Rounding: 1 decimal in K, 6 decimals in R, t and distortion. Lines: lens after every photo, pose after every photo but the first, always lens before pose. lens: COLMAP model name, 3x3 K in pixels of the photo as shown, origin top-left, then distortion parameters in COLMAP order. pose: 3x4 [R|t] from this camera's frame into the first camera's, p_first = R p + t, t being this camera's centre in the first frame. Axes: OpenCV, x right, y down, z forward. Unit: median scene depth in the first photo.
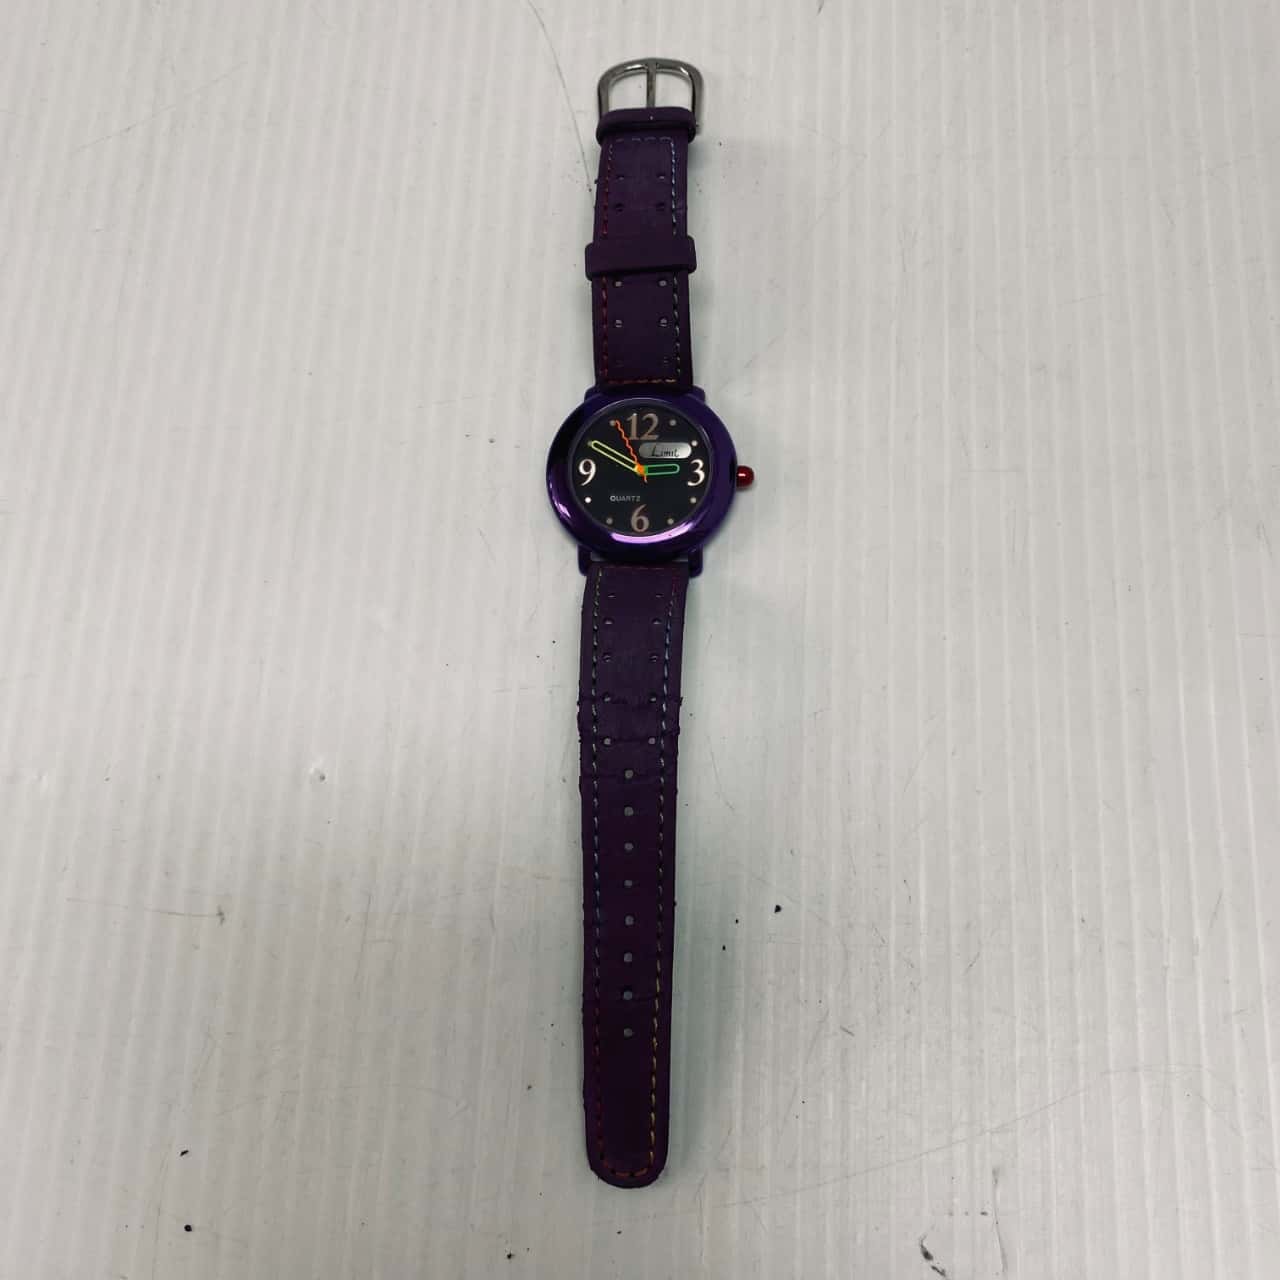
lens RADIAL K [[1291.9, 0, 640.0], [0, 1291.9, 640.0], [0, 0, 1]] dist [0.010447, -0.047752]
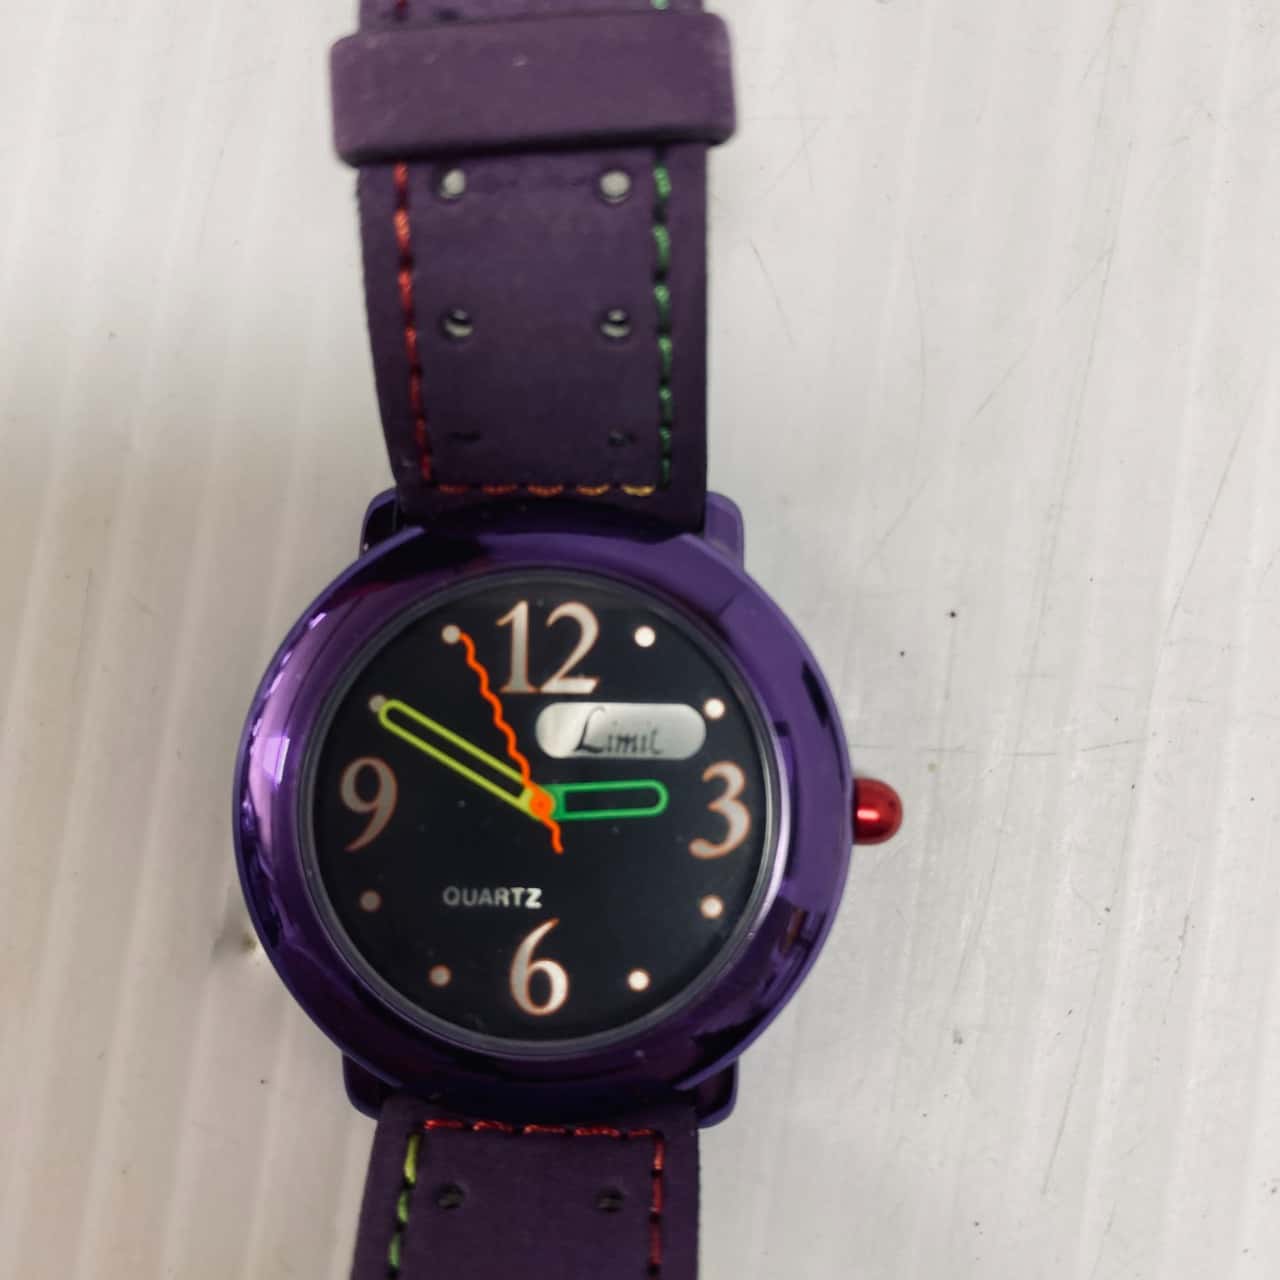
lens RADIAL K [[1468.6, 0, 640.0], [0, 1468.6, 640.0], [0, 0, 1]] dist [-0.021677, -0.031875]
pose [[0.998788, -0.003499, 0.049088, 0.007088], [-0.004010, 0.988364, 0.152052, -0.222366], [-0.049049, -0.152065, 0.987153, 0.657922]]
